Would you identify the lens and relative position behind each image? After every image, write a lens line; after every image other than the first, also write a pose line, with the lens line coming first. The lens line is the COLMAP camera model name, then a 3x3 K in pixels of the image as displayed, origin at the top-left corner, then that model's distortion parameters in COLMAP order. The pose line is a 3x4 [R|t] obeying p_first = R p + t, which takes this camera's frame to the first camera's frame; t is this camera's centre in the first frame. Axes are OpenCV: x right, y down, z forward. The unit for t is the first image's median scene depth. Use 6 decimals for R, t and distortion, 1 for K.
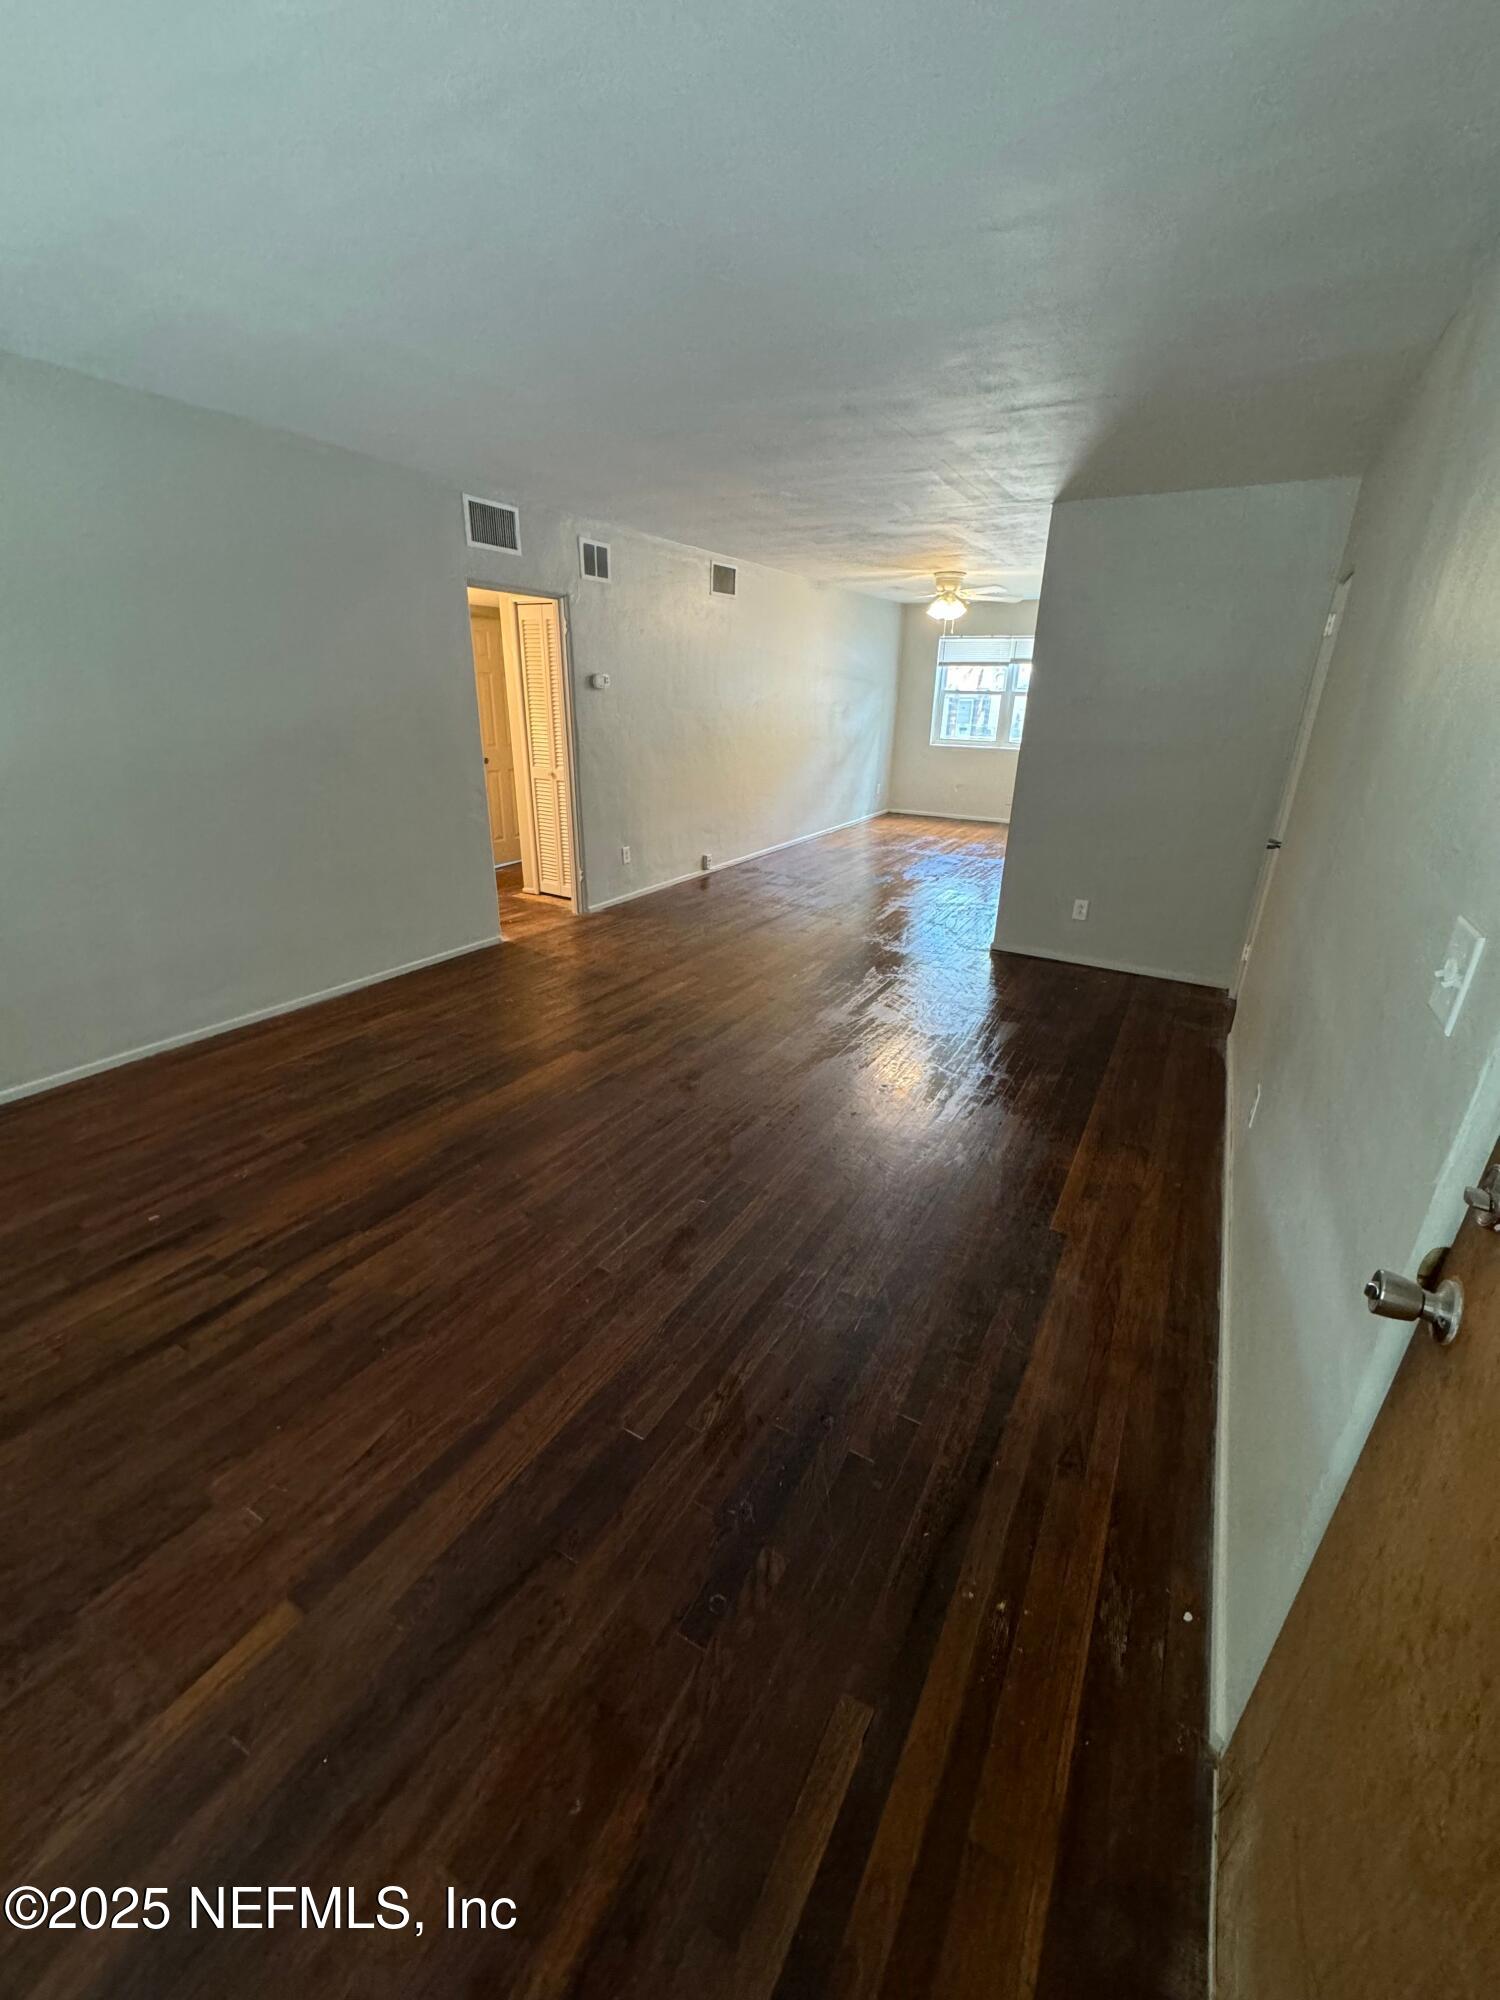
lens RADIAL K [[797.9, 0, 750.0], [0, 797.9, 1000.0], [0, 0, 1]] dist [-0.000696, 0.000059]
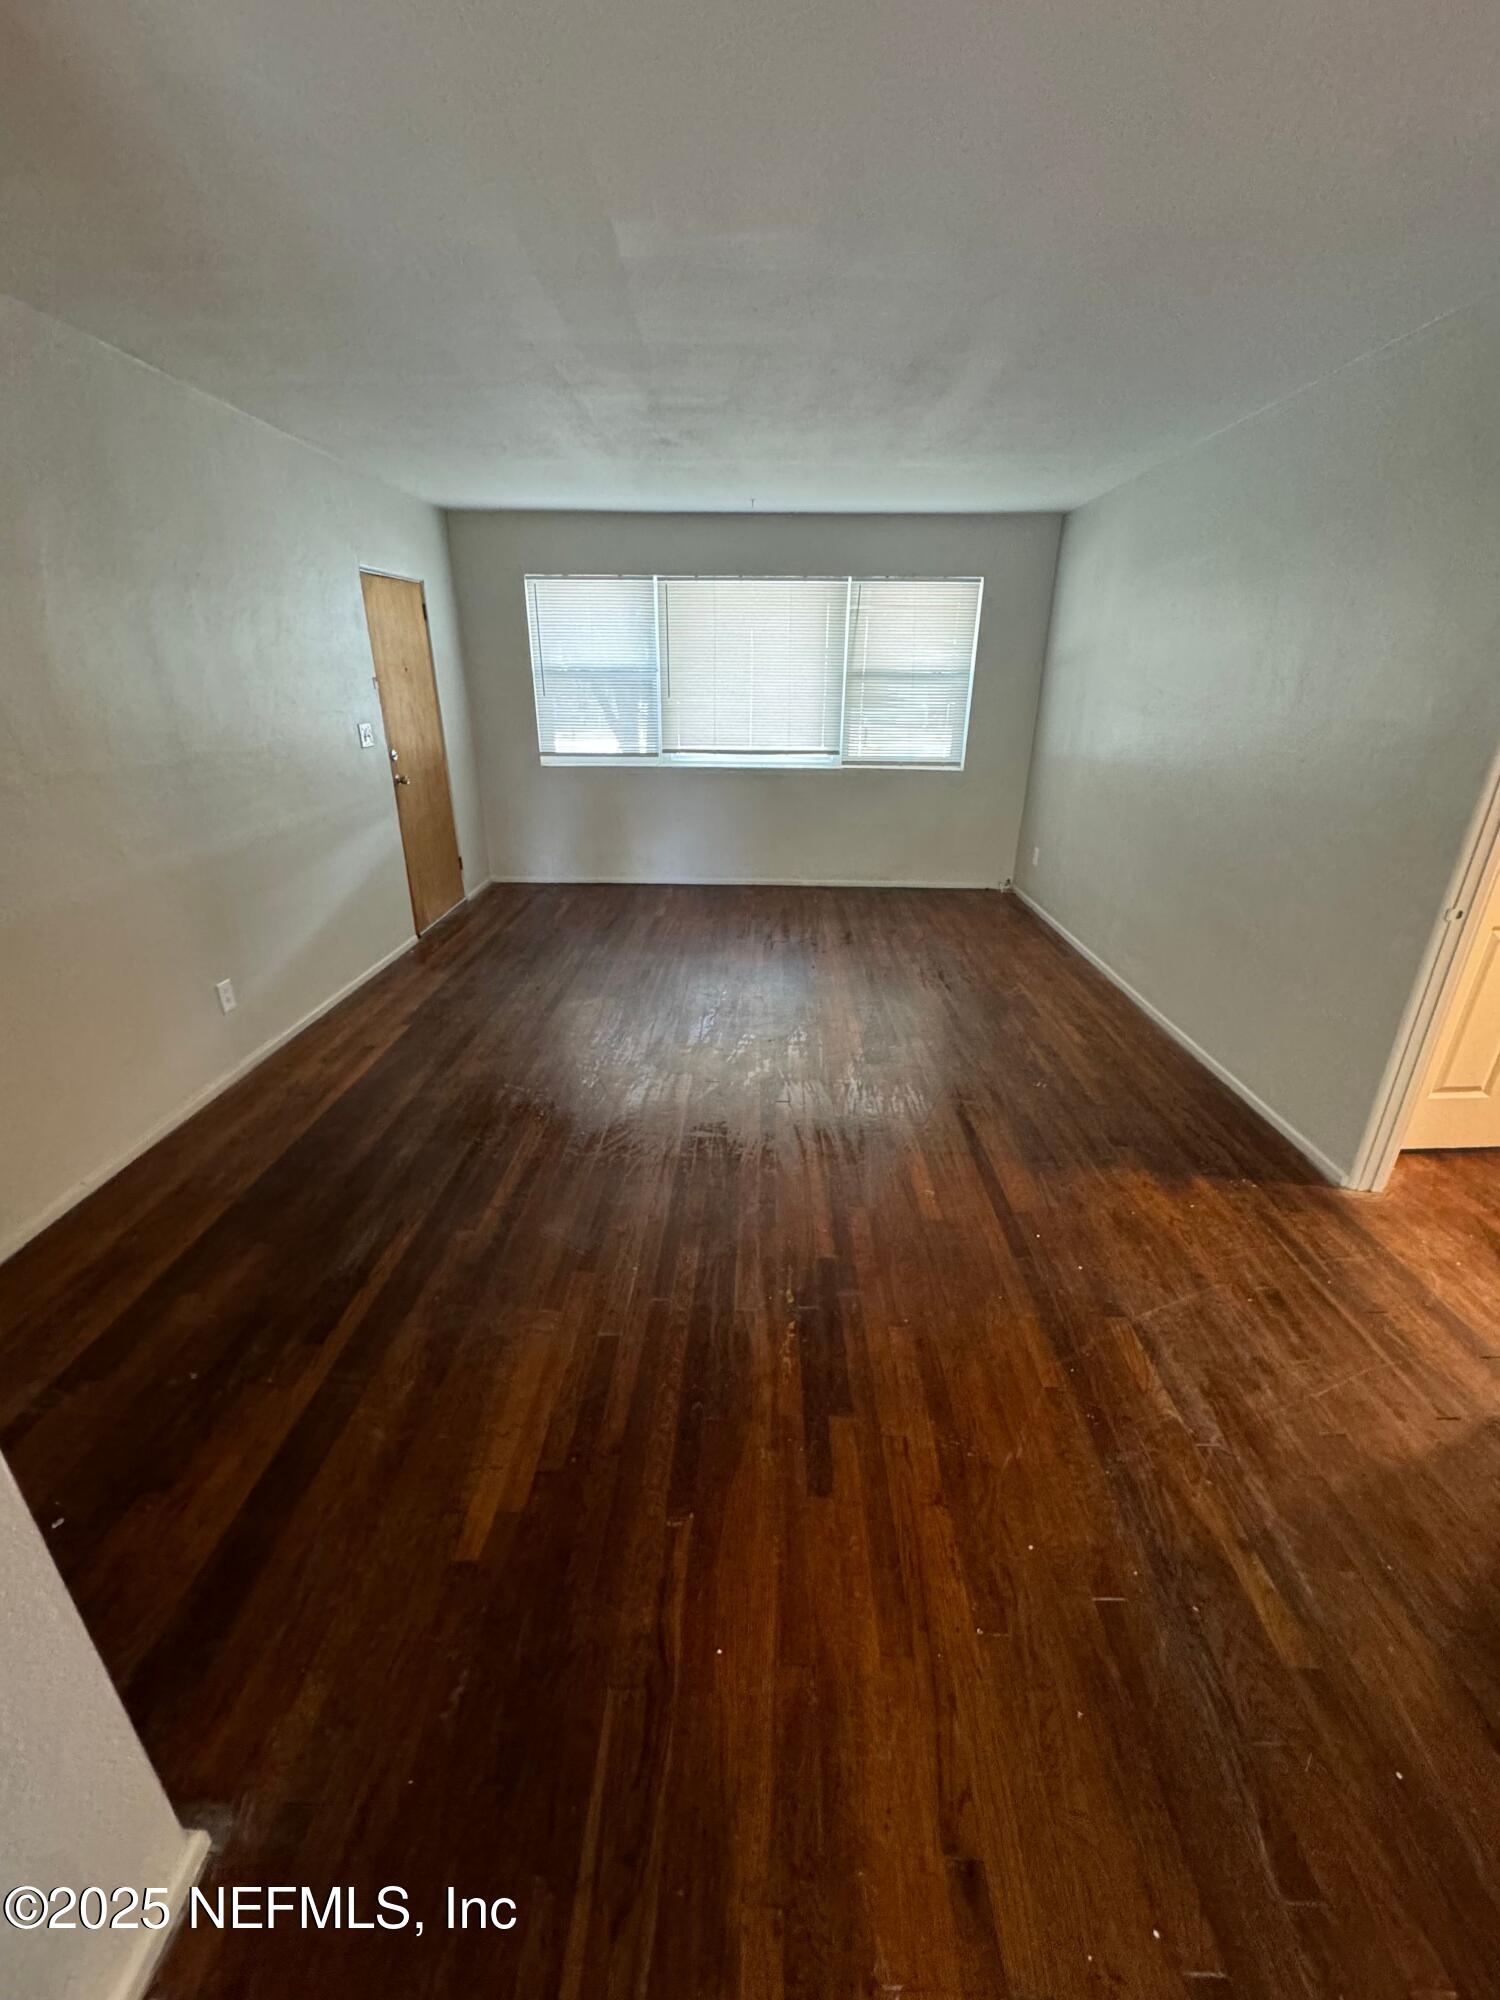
lens RADIAL K [[797.9, 0, 750.0], [0, 797.9, 1000.0], [0, 0, 1]] dist [-0.000696, 0.000059]
pose [[-0.878802, 0.154707, -0.451412, 0.349173], [-0.195027, 0.746927, 0.635661, -0.609526], [0.435513, 0.646657, -0.626229, 1.586751]]
